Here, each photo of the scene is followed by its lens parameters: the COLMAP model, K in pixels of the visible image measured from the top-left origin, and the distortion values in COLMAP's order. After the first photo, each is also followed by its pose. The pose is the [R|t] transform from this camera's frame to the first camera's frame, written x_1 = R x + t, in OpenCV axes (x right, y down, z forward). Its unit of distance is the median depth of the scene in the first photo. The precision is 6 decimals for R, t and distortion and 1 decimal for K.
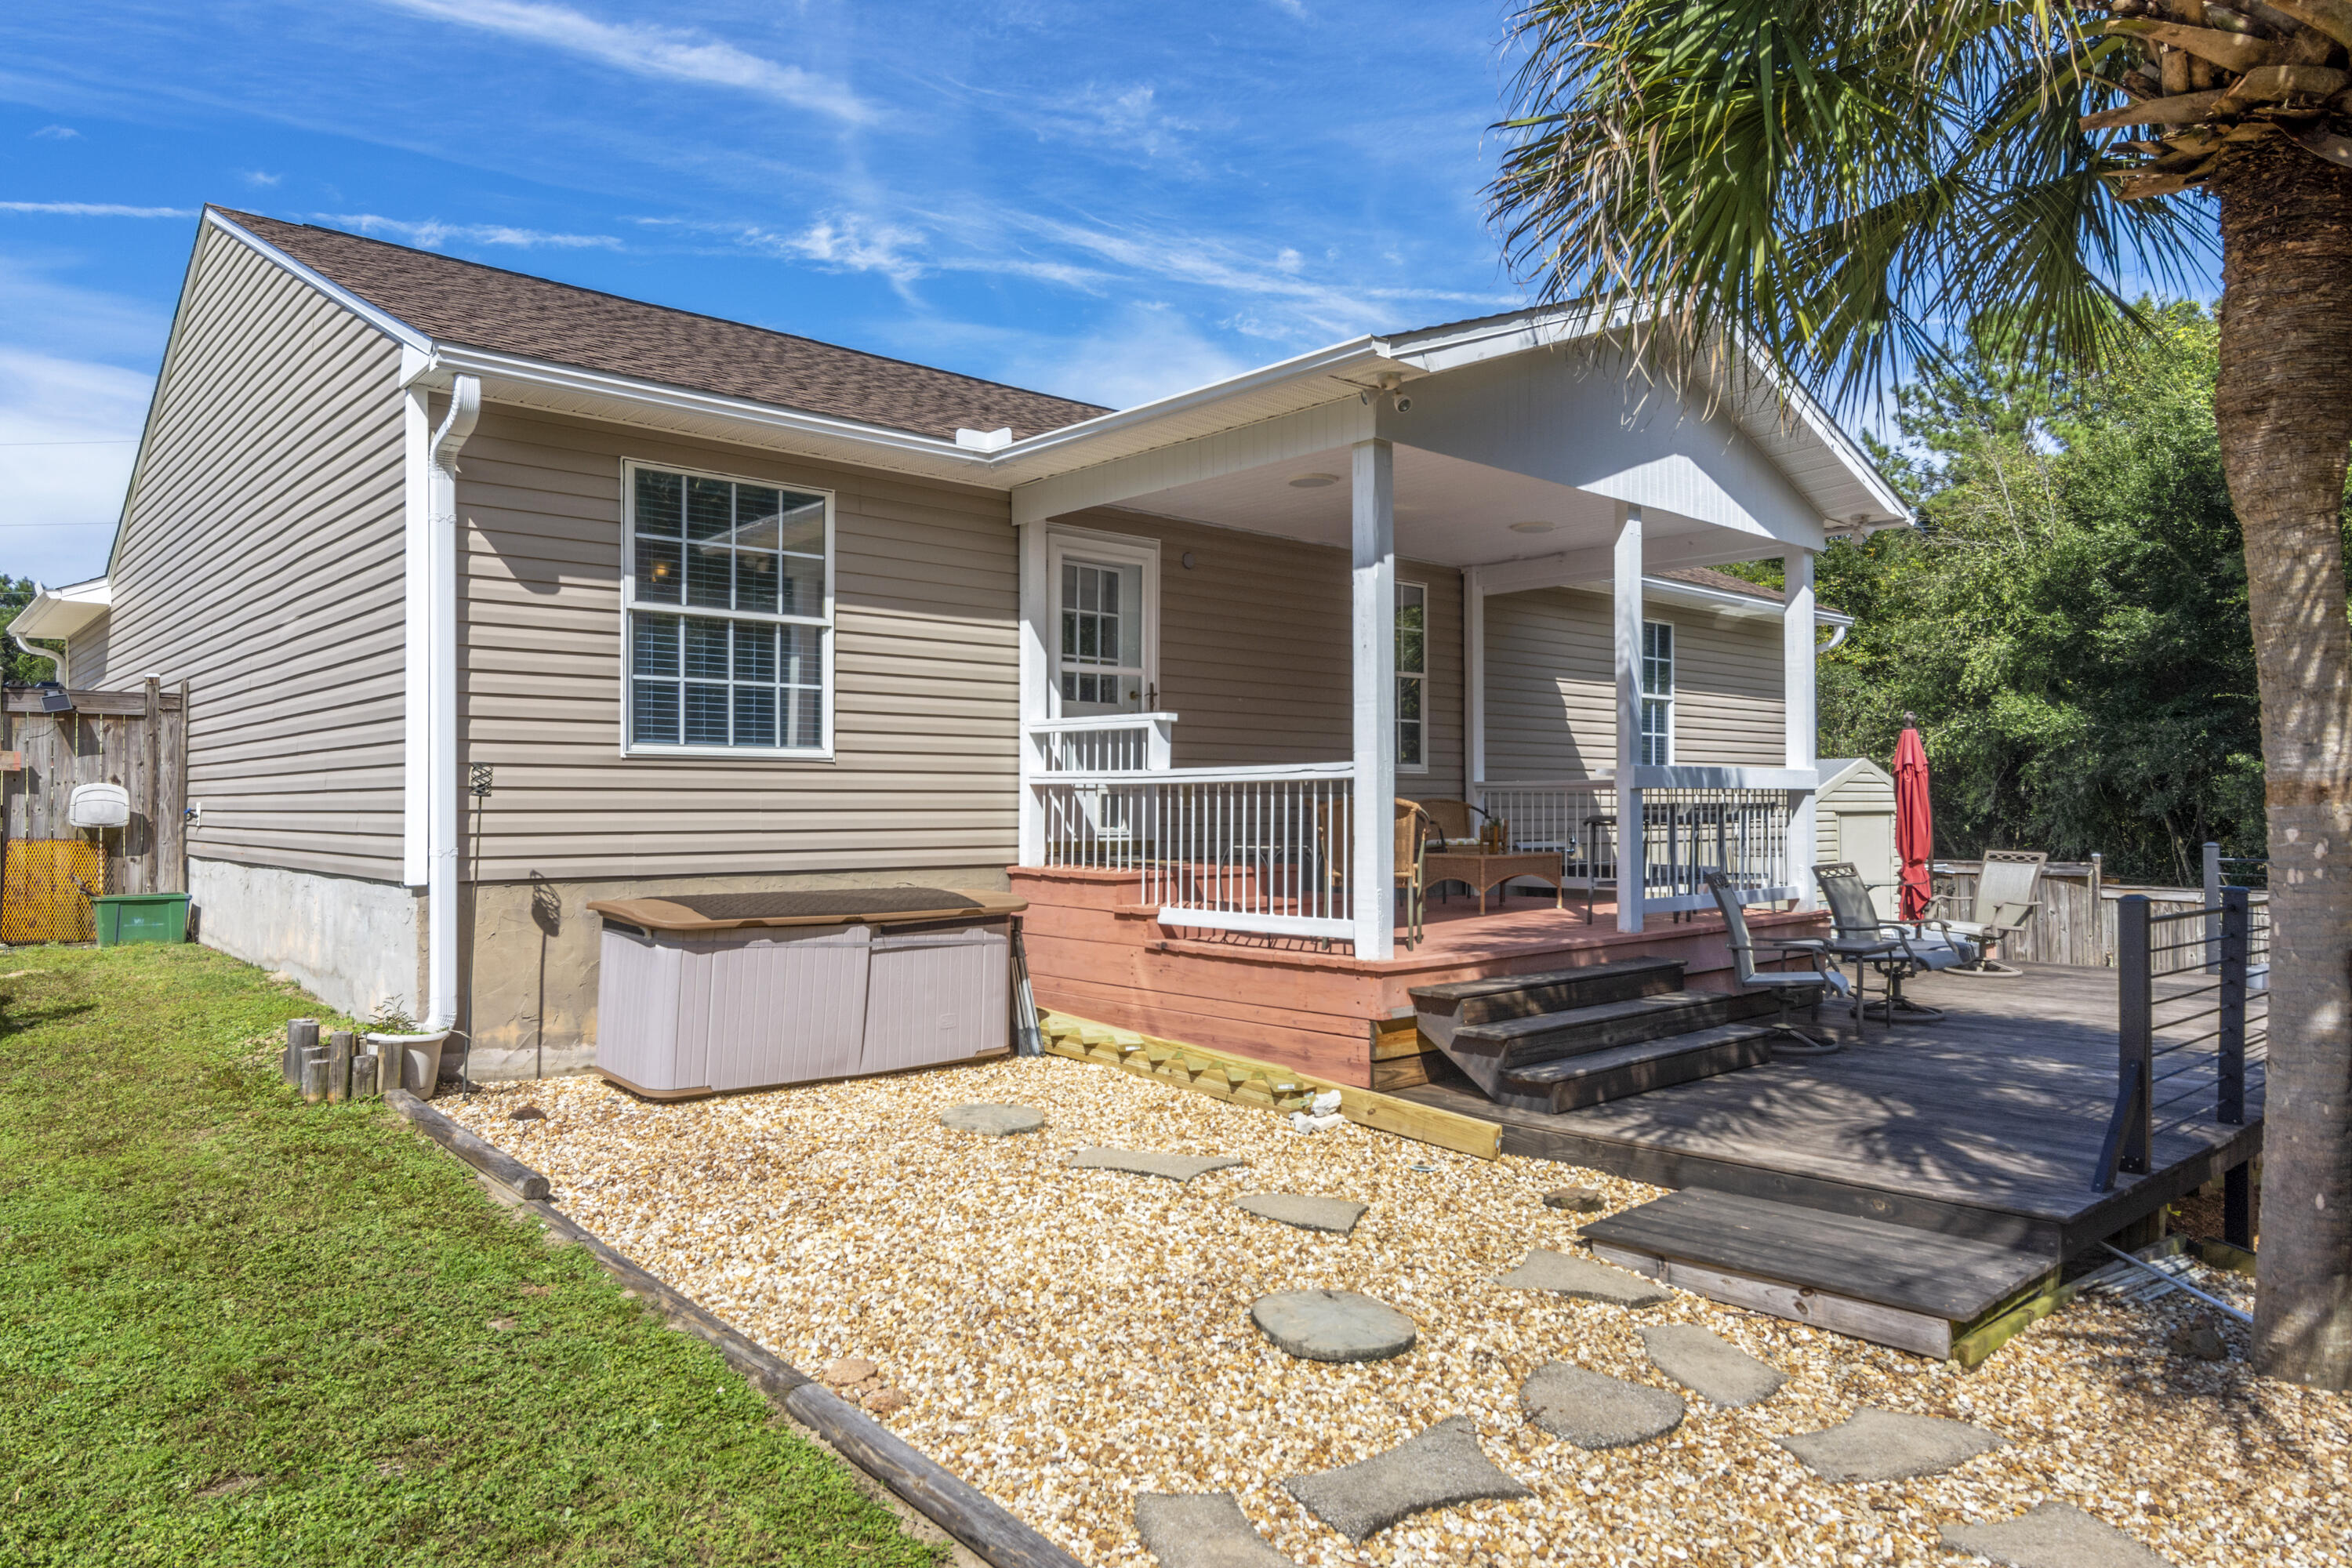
lens RADIAL K [[1528.6, 0, 1160.8], [0, 1528.6, 795.9], [0, 0, 1]] dist [0.005055, 0.000315]
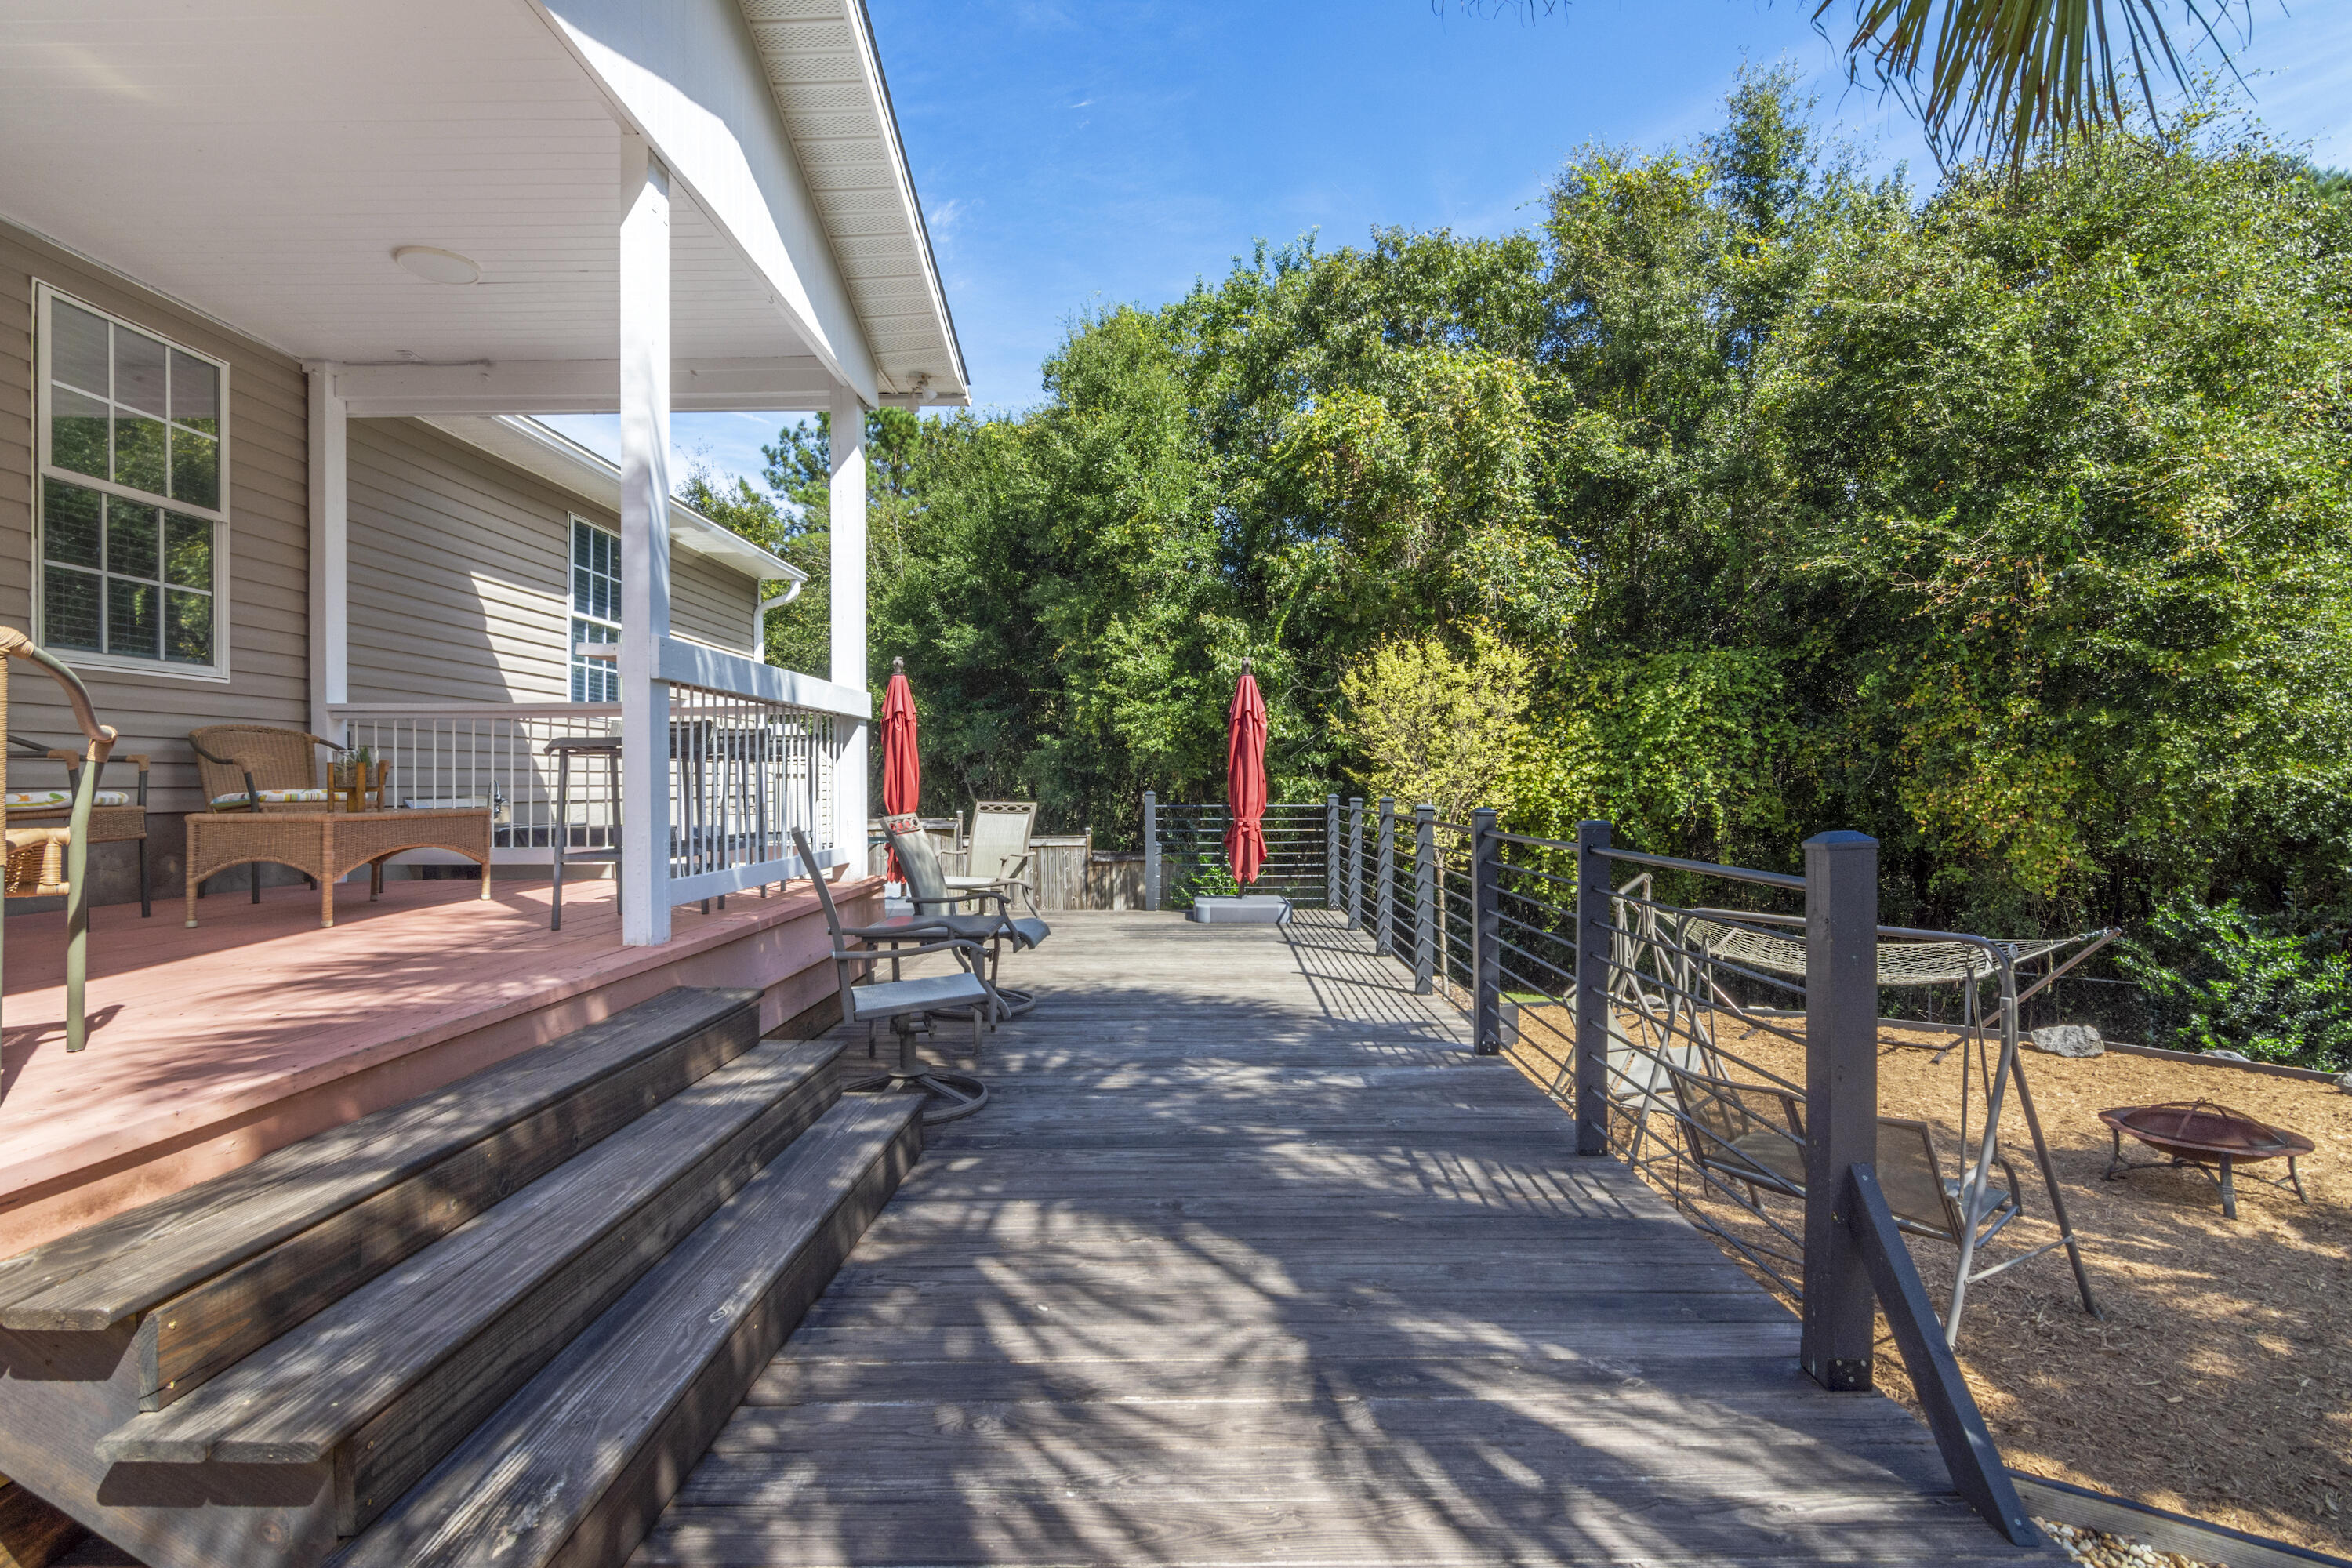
lens RADIAL K [[1133.9, 0, 1179.6], [0, 1133.9, 787.5], [0, 0, 1]] dist [-0.000439, 0.000660]
pose [[0.680626, -0.003698, 0.732622, 0.132511], [-0.001282, 0.999980, 0.006238, 0.028966], [-0.732630, -0.005184, 0.680607, 0.553778]]
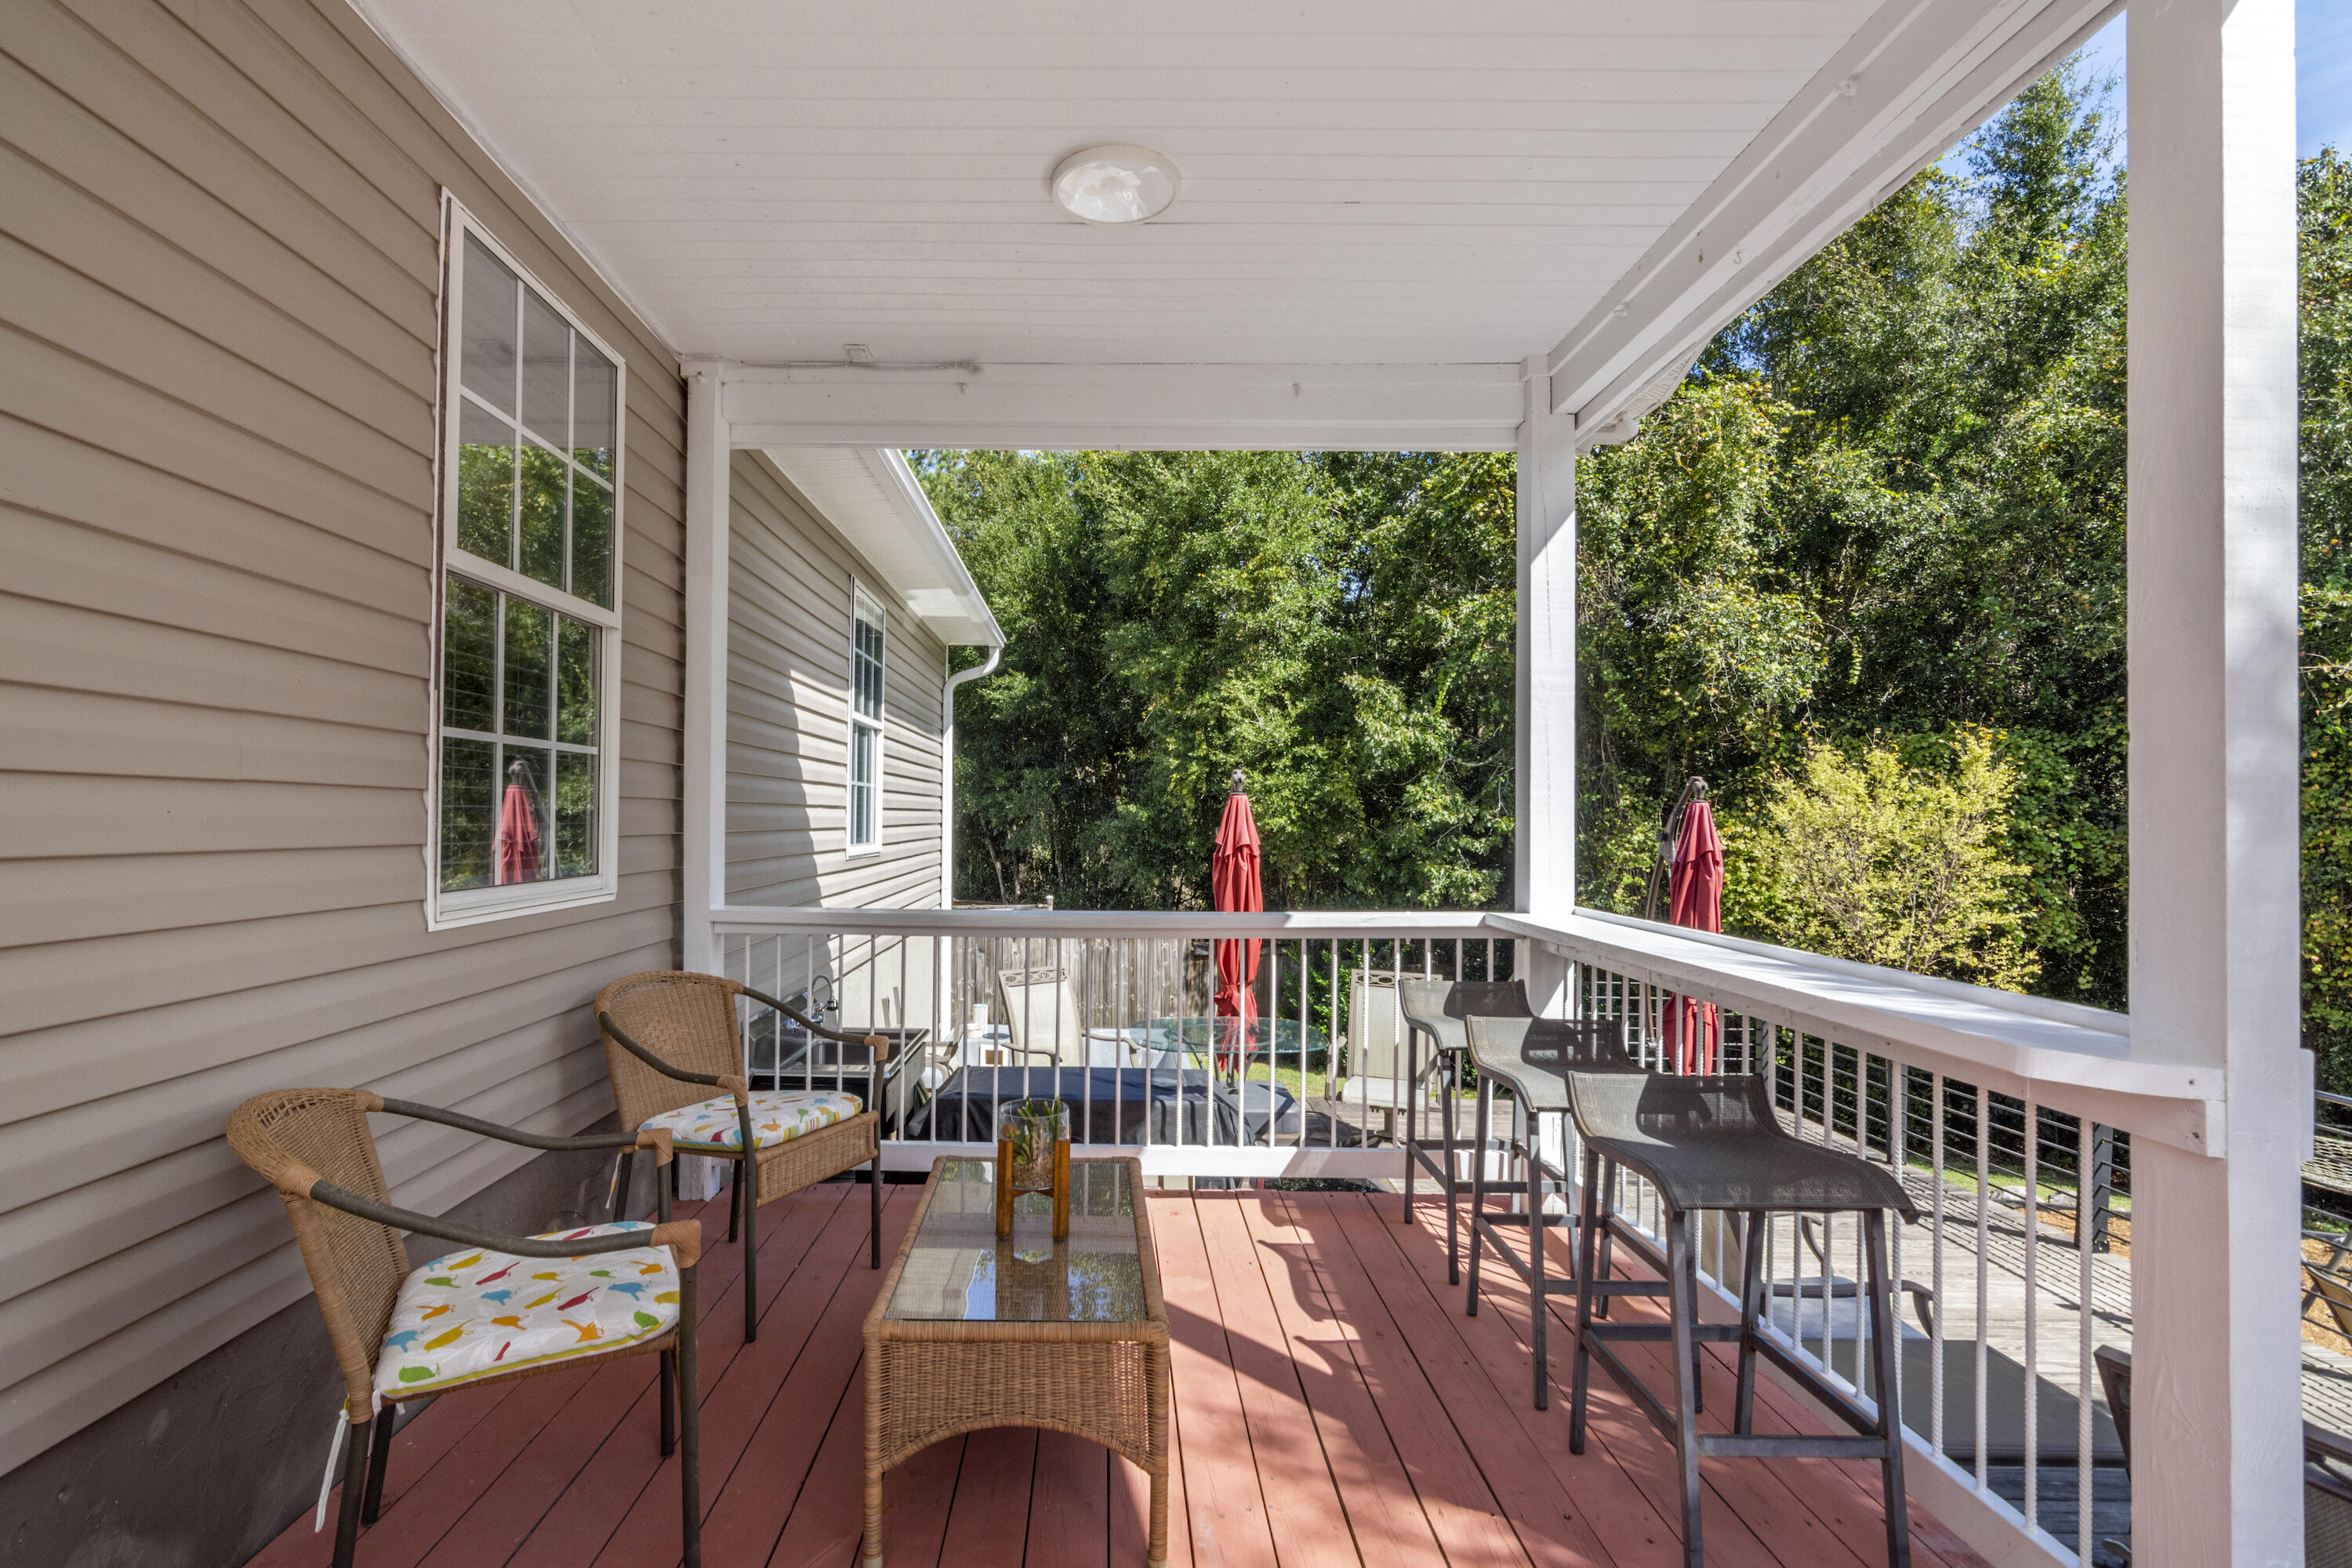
lens RADIAL K [[1174.6, 0, 1084.1], [0, 1174.6, 812.6], [0, 0, 1]] dist [0.000964, 0.000521]
pose [[0.686692, 0.013512, 0.726823, 0.066856], [-0.019728, 0.999805, 0.000052, -0.047375], [-0.726681, -0.014375, 0.686825, 0.947902]]
